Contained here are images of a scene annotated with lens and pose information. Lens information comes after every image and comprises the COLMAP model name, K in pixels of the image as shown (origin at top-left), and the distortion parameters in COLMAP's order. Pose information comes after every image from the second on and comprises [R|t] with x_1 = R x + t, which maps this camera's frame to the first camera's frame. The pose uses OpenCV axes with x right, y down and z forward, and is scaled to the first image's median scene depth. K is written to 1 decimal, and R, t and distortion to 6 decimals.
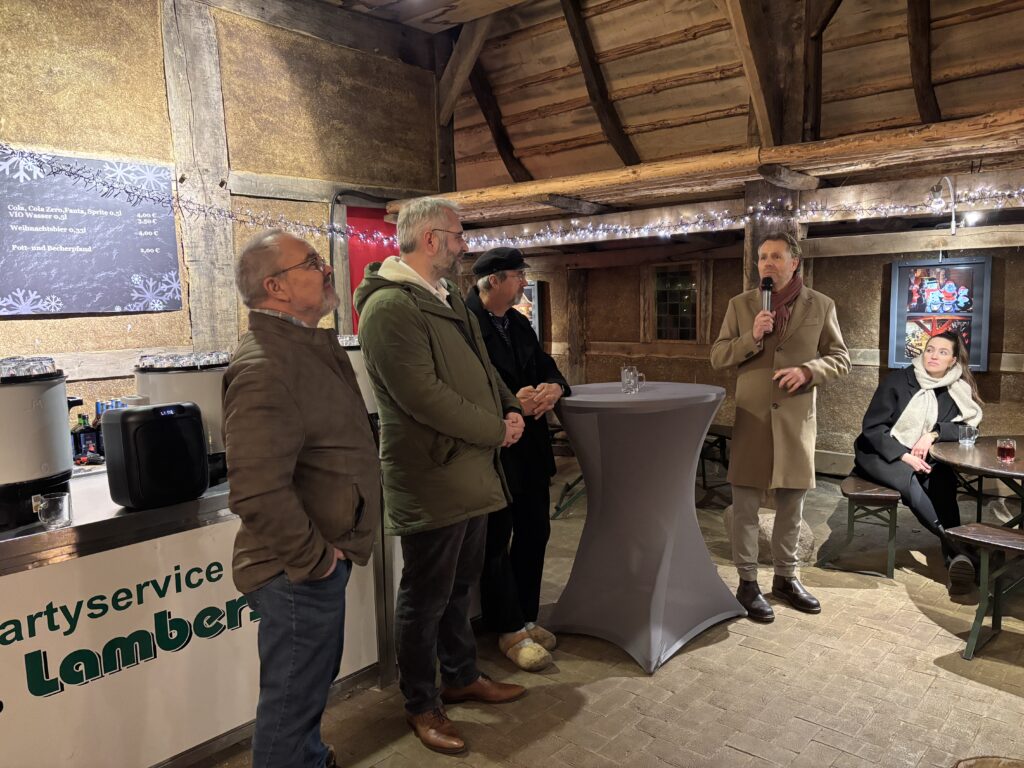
lens RADIAL K [[773.5, 0, 519.5], [0, 773.5, 389.6], [0, 0, 1]] dist [0.055711, -0.065759]
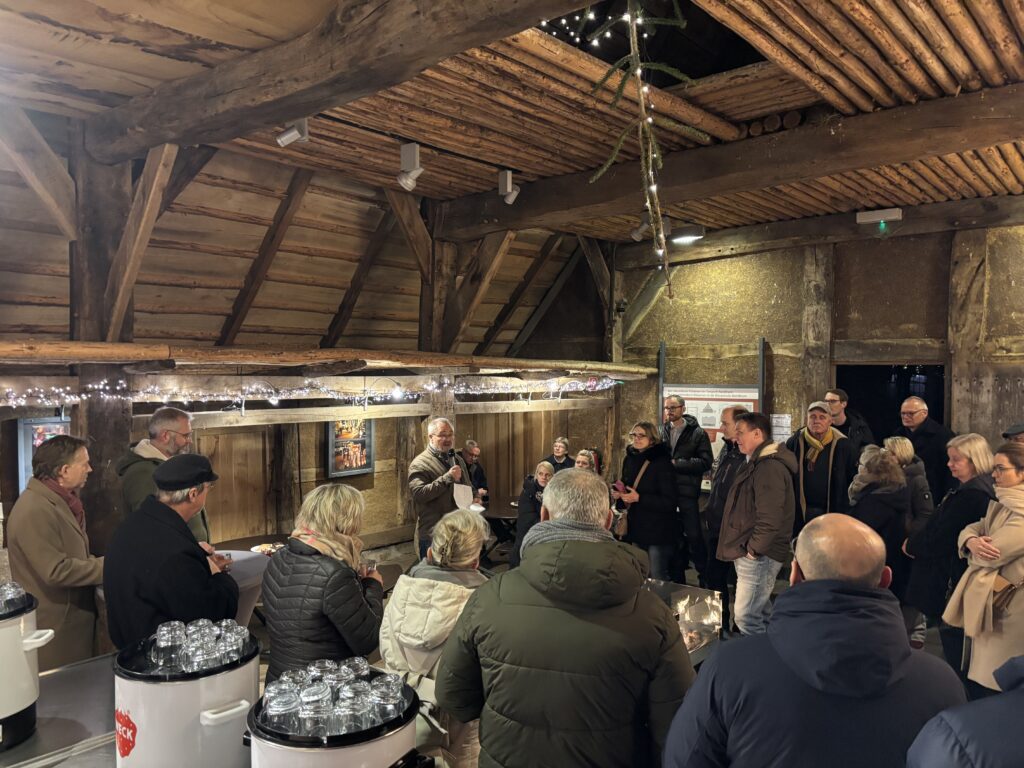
lens RADIAL K [[773.5, 0, 507.3], [0, 773.5, 389.5], [0, 0, 1]] dist [0.055711, -0.065759]
pose [[-0.018007, 0.003666, 0.999831, -0.773304], [0.117560, 0.993065, -0.001524, -0.159314], [-0.992902, 0.117513, -0.018313, 0.453214]]
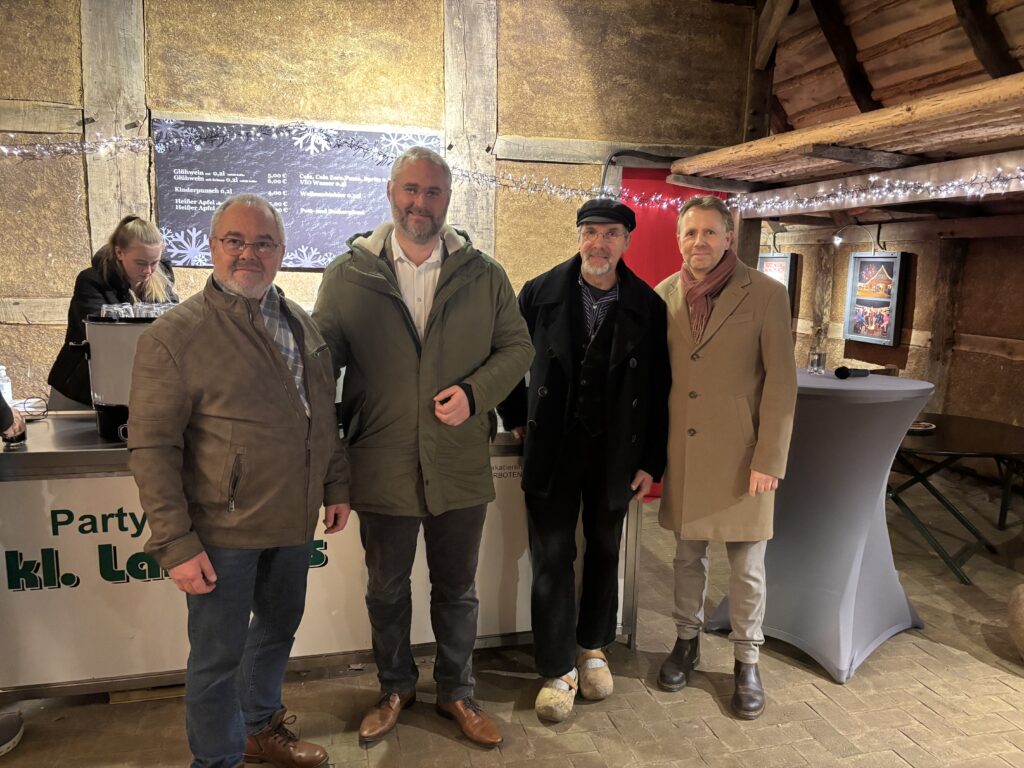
lens RADIAL K [[773.5, 0, 512.1], [0, 773.5, 388.2], [0, 0, 1]] dist [0.055711, -0.065759]
pose [[0.827919, 0.128630, -0.545898, 0.269529], [-0.105177, 0.991685, 0.074158, -0.031624], [0.550897, -0.003980, 0.834564, 0.167446]]
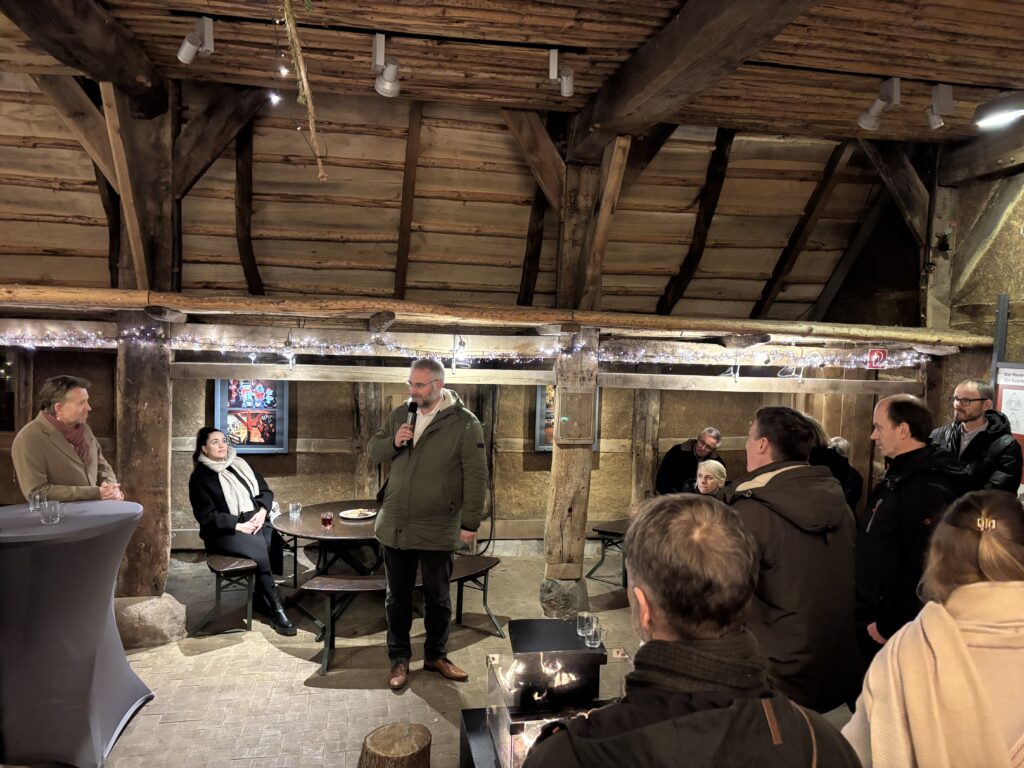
lens RADIAL K [[773.5, 0, 512.8], [0, 773.5, 388.9], [0, 0, 1]] dist [0.055711, -0.065759]
pose [[0.610451, -0.006505, 0.792027, -0.254838], [0.049287, 0.998340, -0.029788, -0.088764], [-0.790519, 0.057221, 0.609758, -0.128867]]
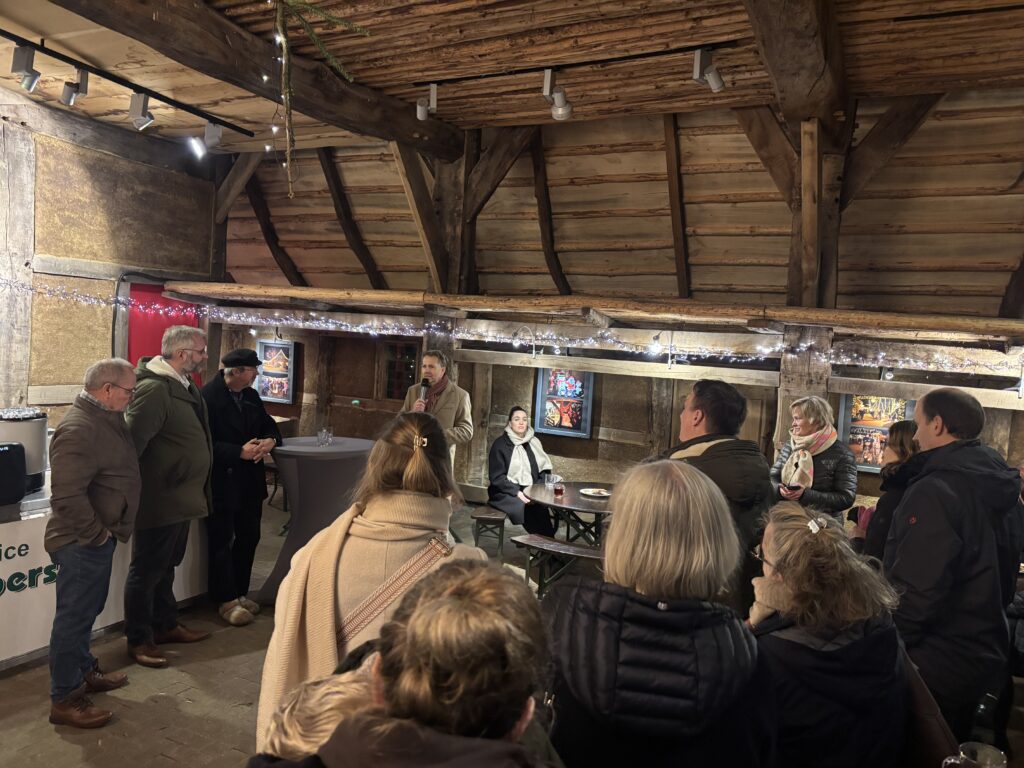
lens RADIAL K [[773.5, 0, 507.8], [0, 773.5, 379.2], [0, 0, 1]] dist [0.055711, -0.065759]
pose [[0.965423, 0.071125, 0.250799, 0.080484], [-0.056330, 0.996249, -0.065693, -0.037657], [-0.254530, 0.049294, 0.965808, -0.477120]]
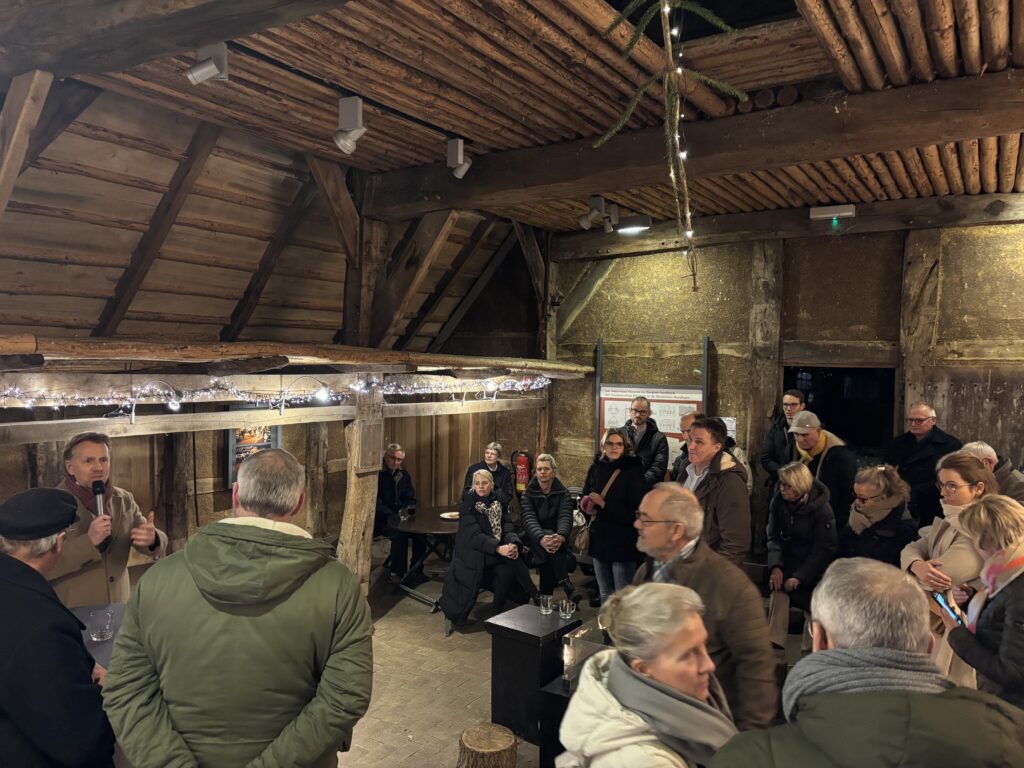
lens RADIAL K [[773.5, 0, 509.8], [0, 773.5, 384.2], [0, 0, 1]] dist [0.055711, -0.065759]
pose [[-0.162794, -0.000010, 0.986660, -0.596551], [0.107929, 0.993999, 0.017818, -0.184712], [-0.980739, 0.109390, -0.161816, 0.534187]]
